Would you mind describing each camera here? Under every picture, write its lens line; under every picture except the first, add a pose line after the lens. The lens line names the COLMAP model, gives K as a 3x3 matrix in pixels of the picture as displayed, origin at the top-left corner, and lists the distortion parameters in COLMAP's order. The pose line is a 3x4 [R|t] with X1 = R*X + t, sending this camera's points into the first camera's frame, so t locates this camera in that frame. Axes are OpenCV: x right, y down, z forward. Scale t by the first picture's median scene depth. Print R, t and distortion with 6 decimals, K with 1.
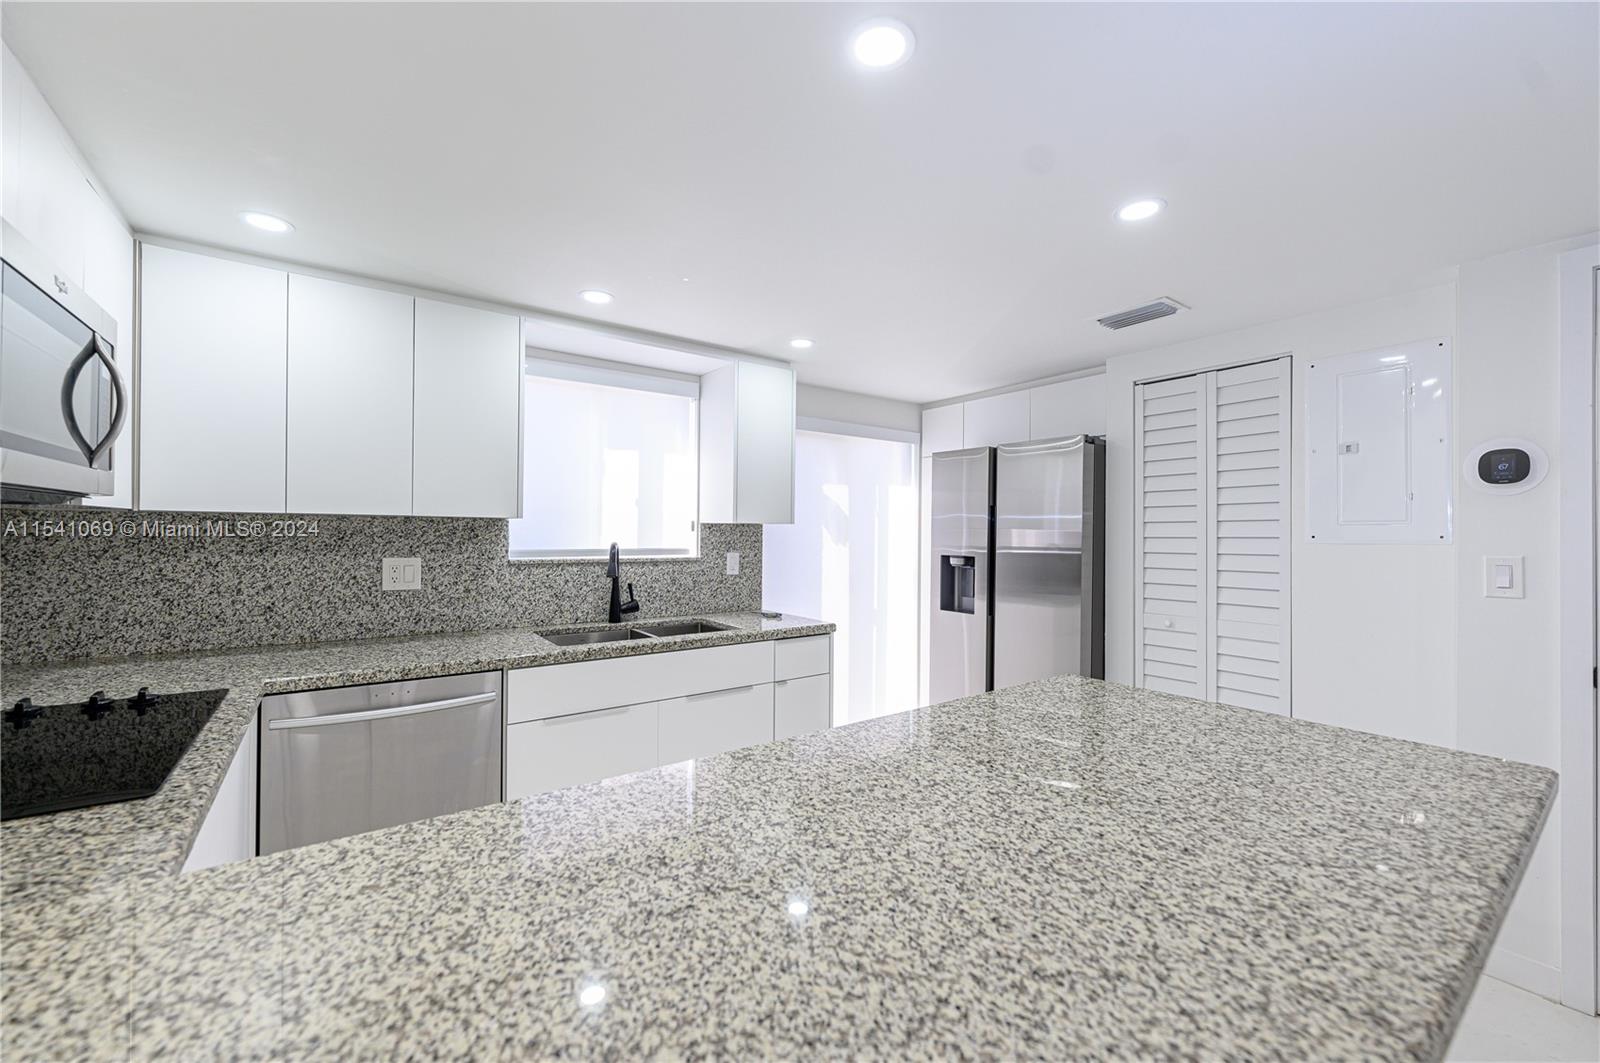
lens RADIAL K [[633.9, 0, 800.3], [0, 633.9, 535.7], [0, 0, 1]] dist [-0.001813, 0.000109]
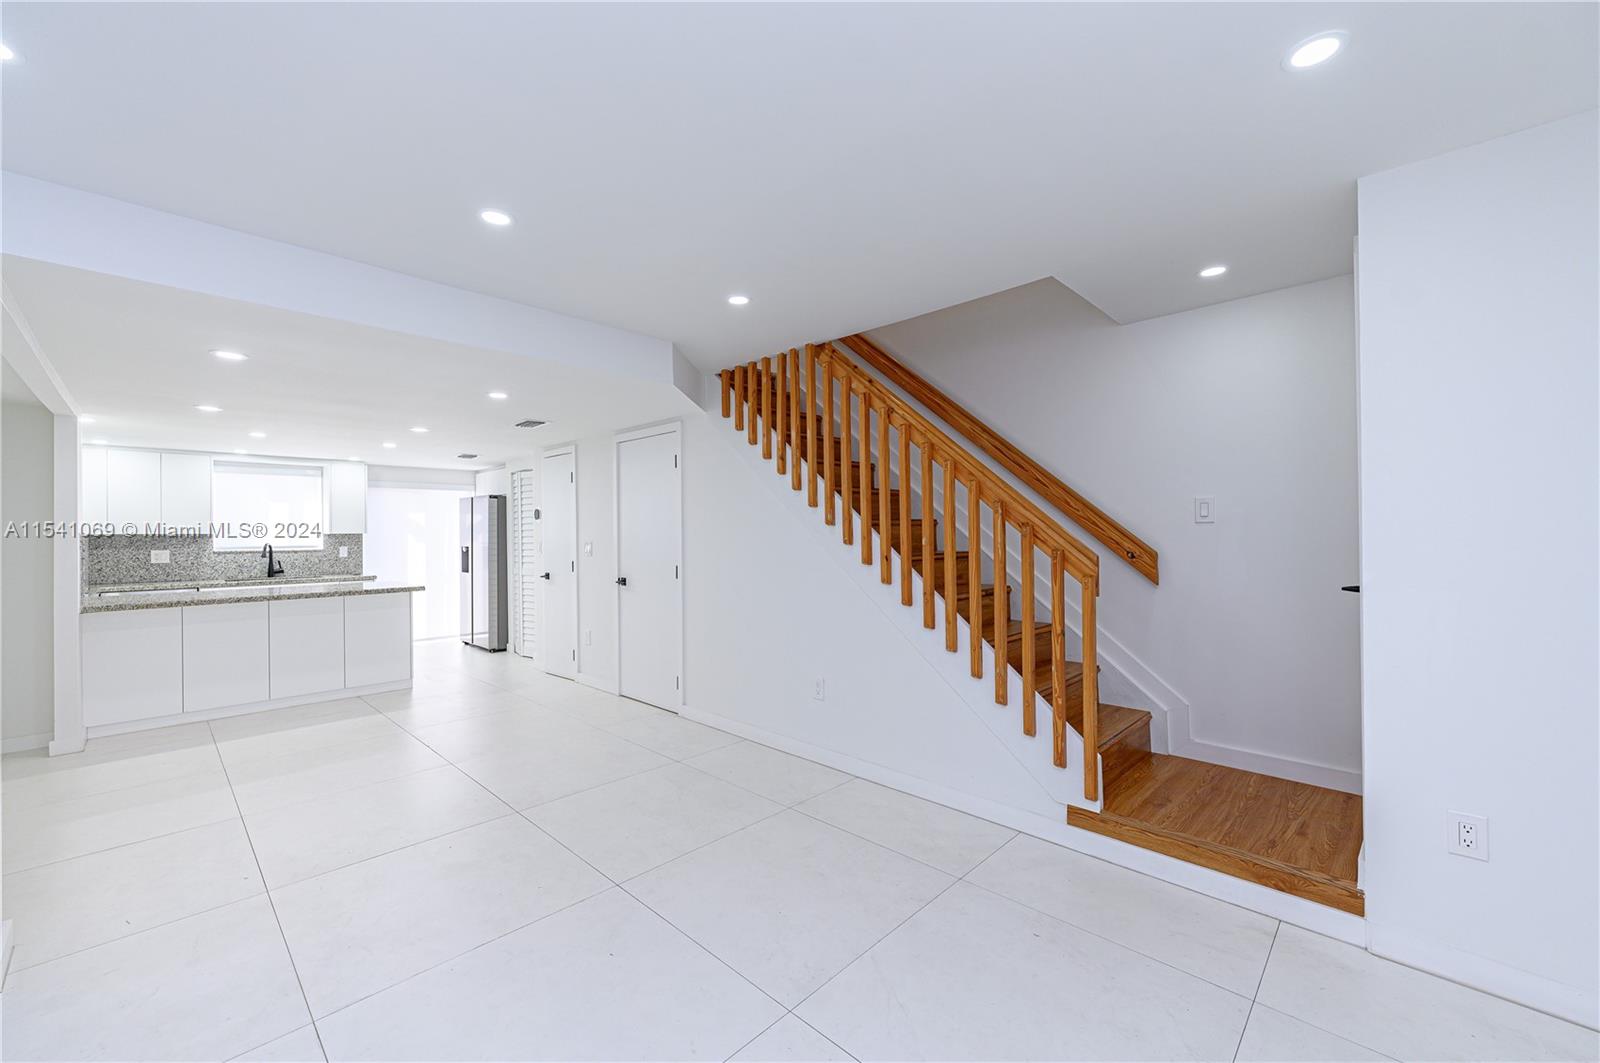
lens RADIAL K [[633.9, 0, 801.6], [0, 633.9, 530.8], [0, 0, 1]] dist [-0.001813, 0.000109]
pose [[0.985311, -0.013456, 0.170239, 1.656432], [0.014417, 0.999886, -0.004409, 0.006233], [-0.170160, 0.006799, 0.985393, -2.175549]]
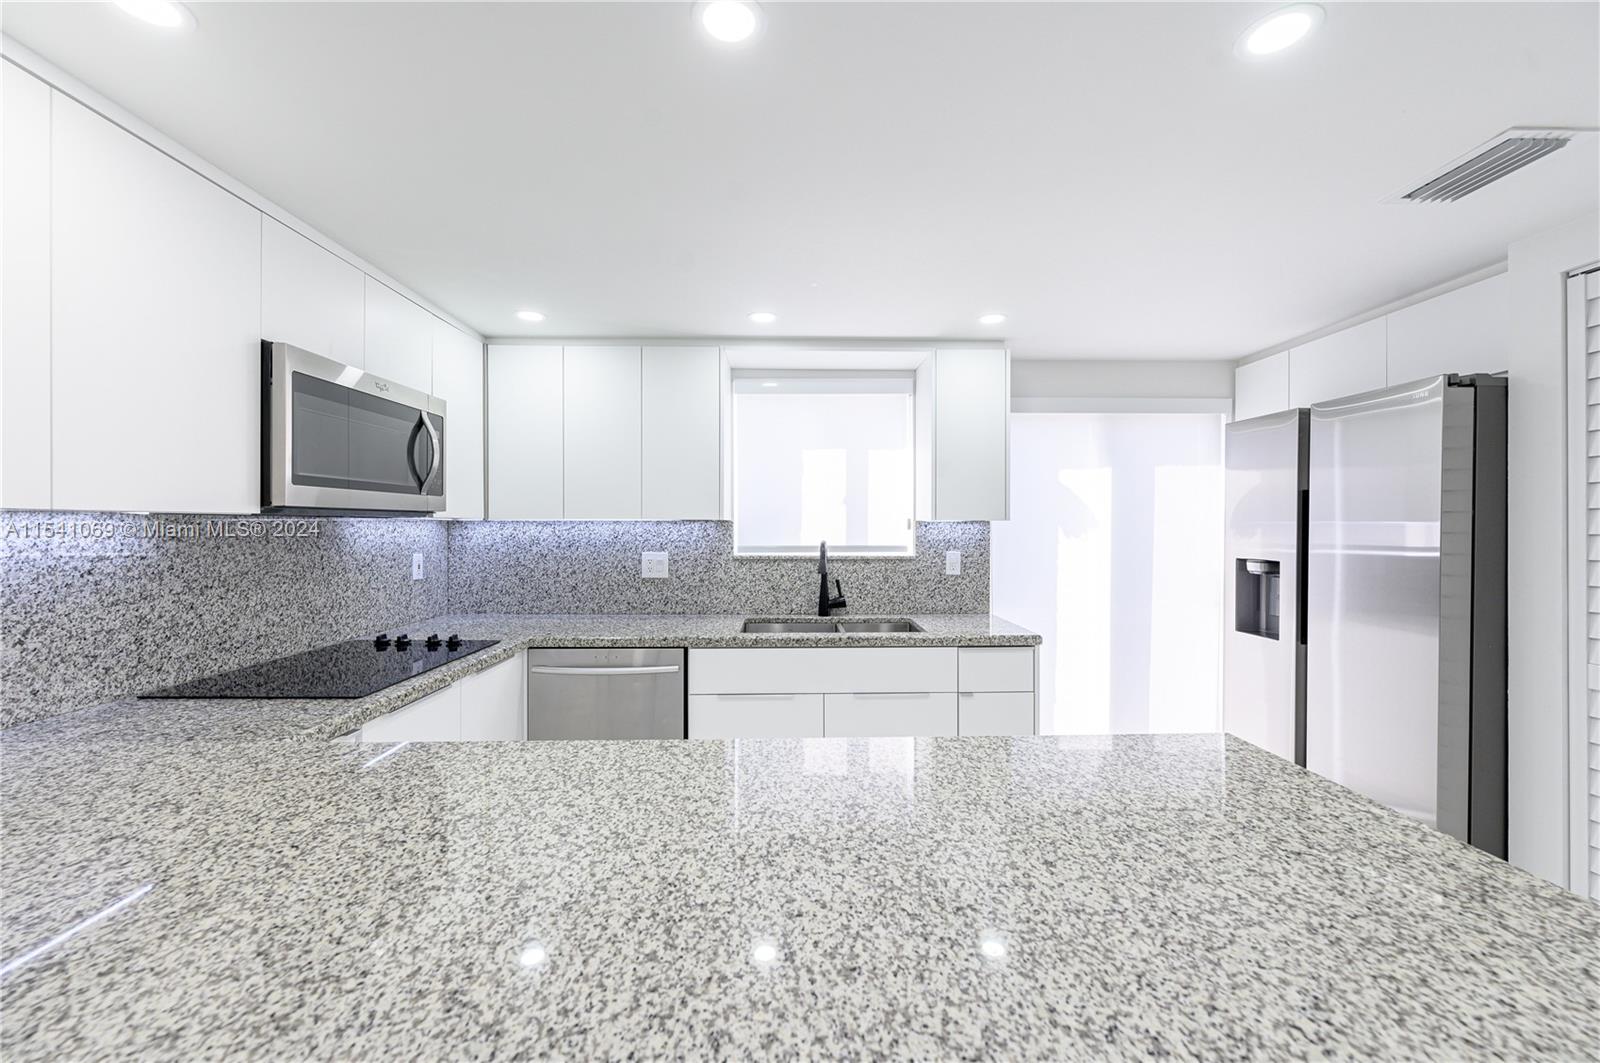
lens RADIAL K [[633.9, 0, 800.2], [0, 633.9, 535.9], [0, 0, 1]] dist [-0.001813, 0.000109]
pose [[0.821453, -0.000721, -0.570275, 0.379222], [0.004638, 0.999975, 0.005416, -0.004209], [0.570257, -0.007094, 0.821436, 0.141269]]
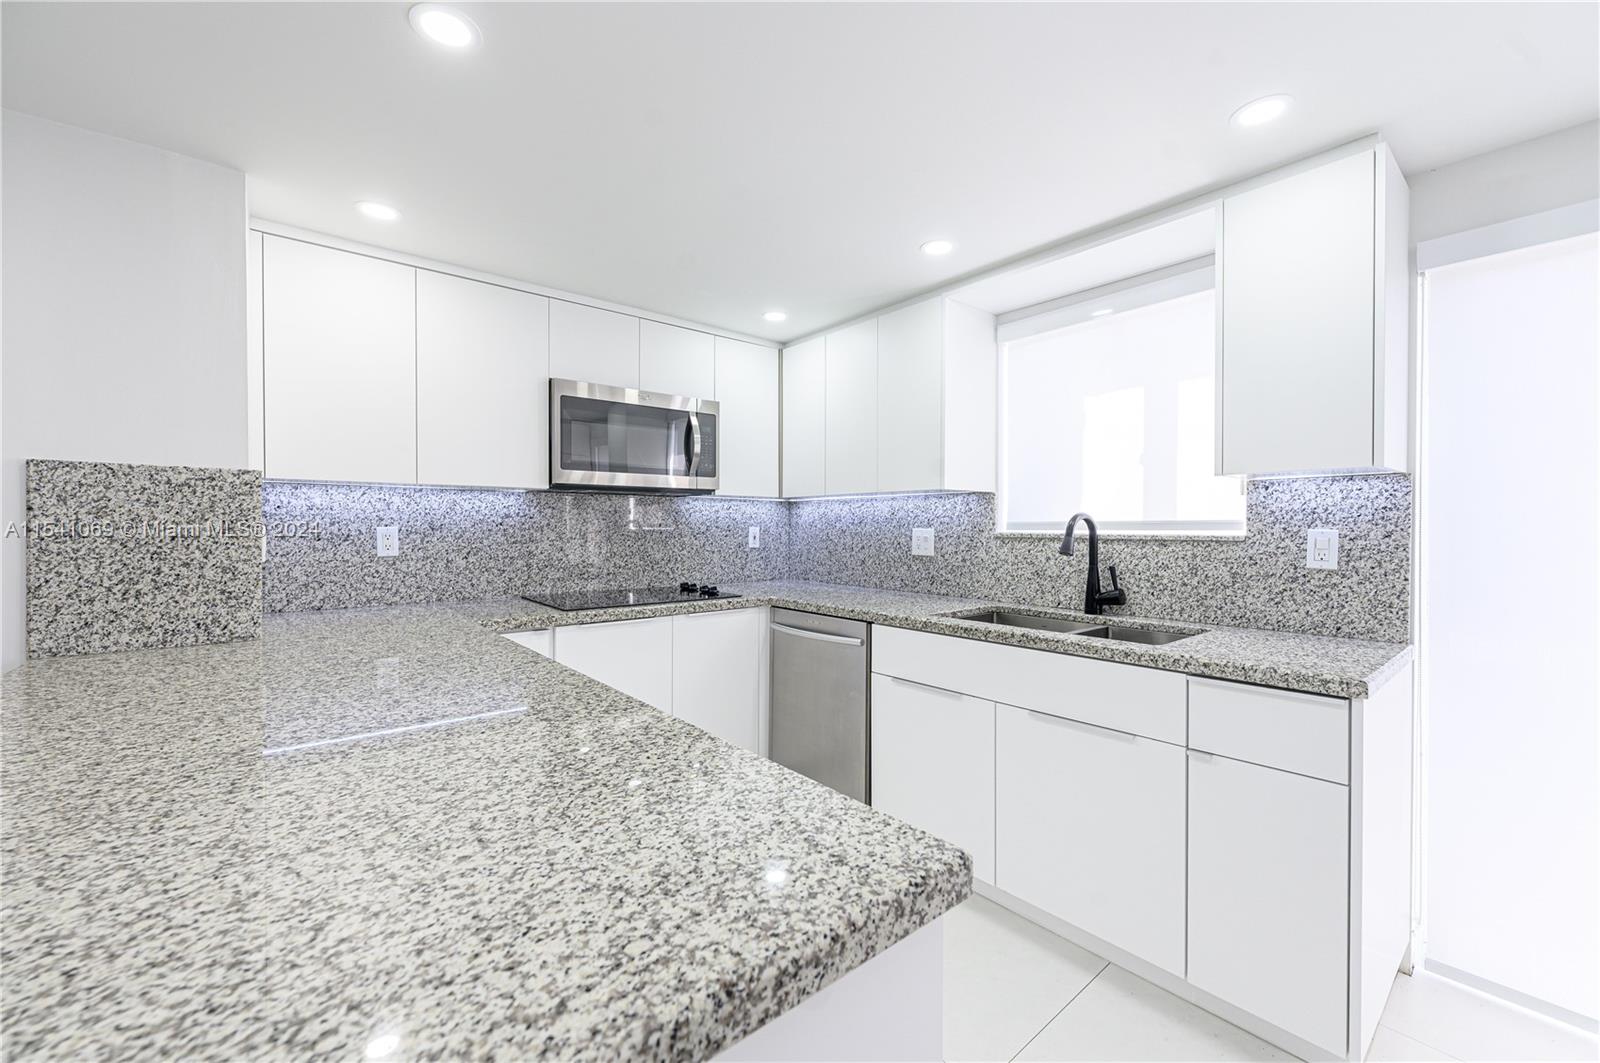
lens RADIAL K [[633.9, 0, 801.8], [0, 633.9, 537.8], [0, 0, 1]] dist [-0.001813, 0.000109]
pose [[0.066859, 0.007830, -0.997732, 0.642404], [-0.006278, 0.999953, 0.007427, 0.050808], [0.997743, 0.005768, 0.066905, 0.783392]]
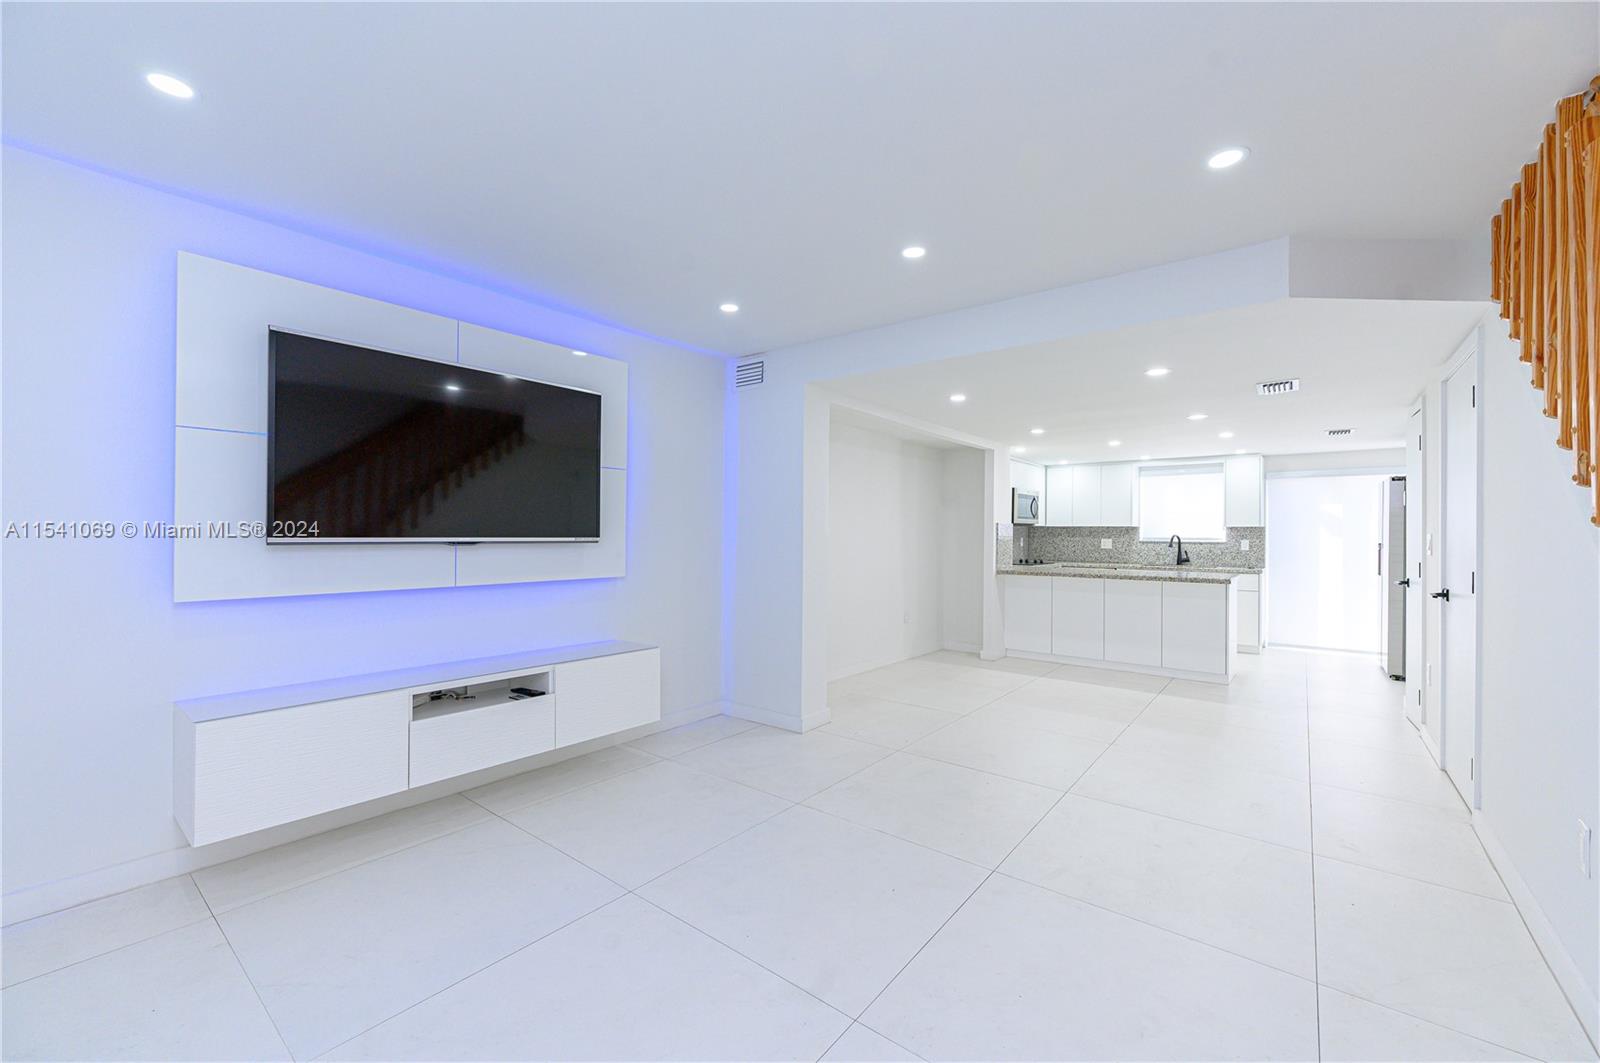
lens RADIAL K [[633.9, 0, 802.0], [0, 633.9, 533.4], [0, 0, 1]] dist [-0.001813, 0.000109]
pose [[0.259428, -0.007019, -0.965737, 2.484815], [-0.007925, 0.999924, -0.009396, 0.055961], [0.965730, 0.010091, 0.259352, -1.614838]]
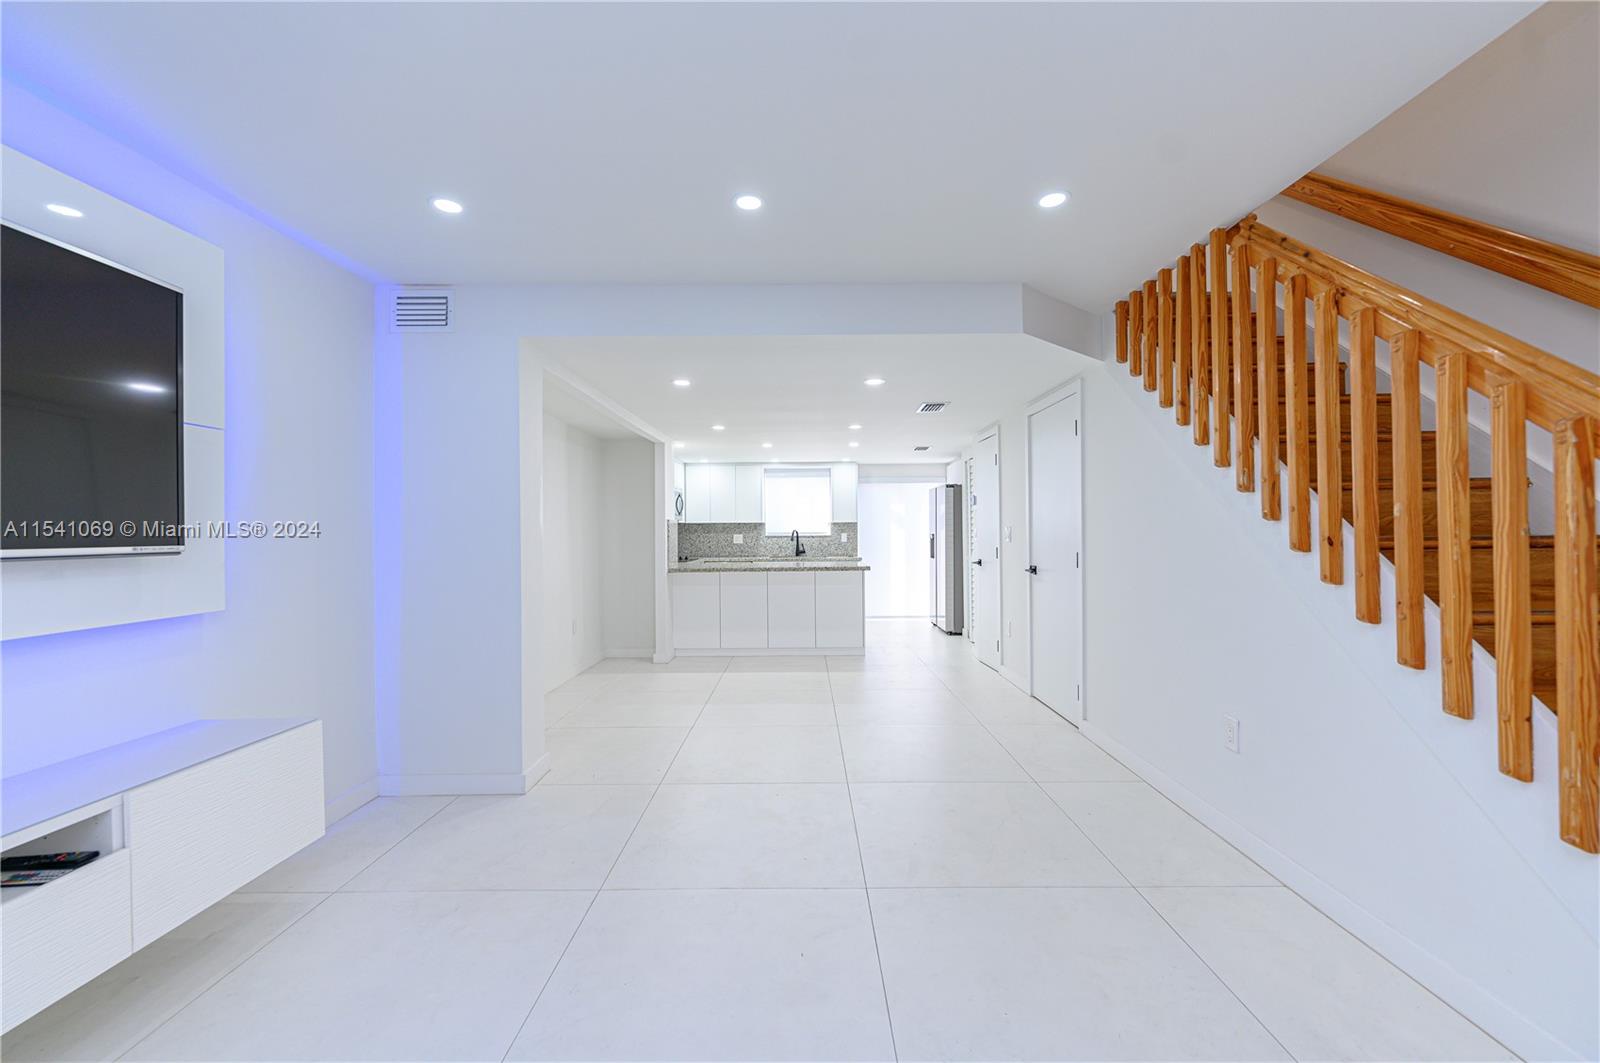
lens RADIAL K [[633.9, 0, 803.0], [0, 633.9, 531.2], [0, 0, 1]] dist [-0.001813, 0.000109]
pose [[0.803352, -0.013819, -0.595344, 2.052639], [0.012011, 0.999903, -0.007002, 0.051941], [0.595383, -0.001525, 0.803441, -1.894447]]
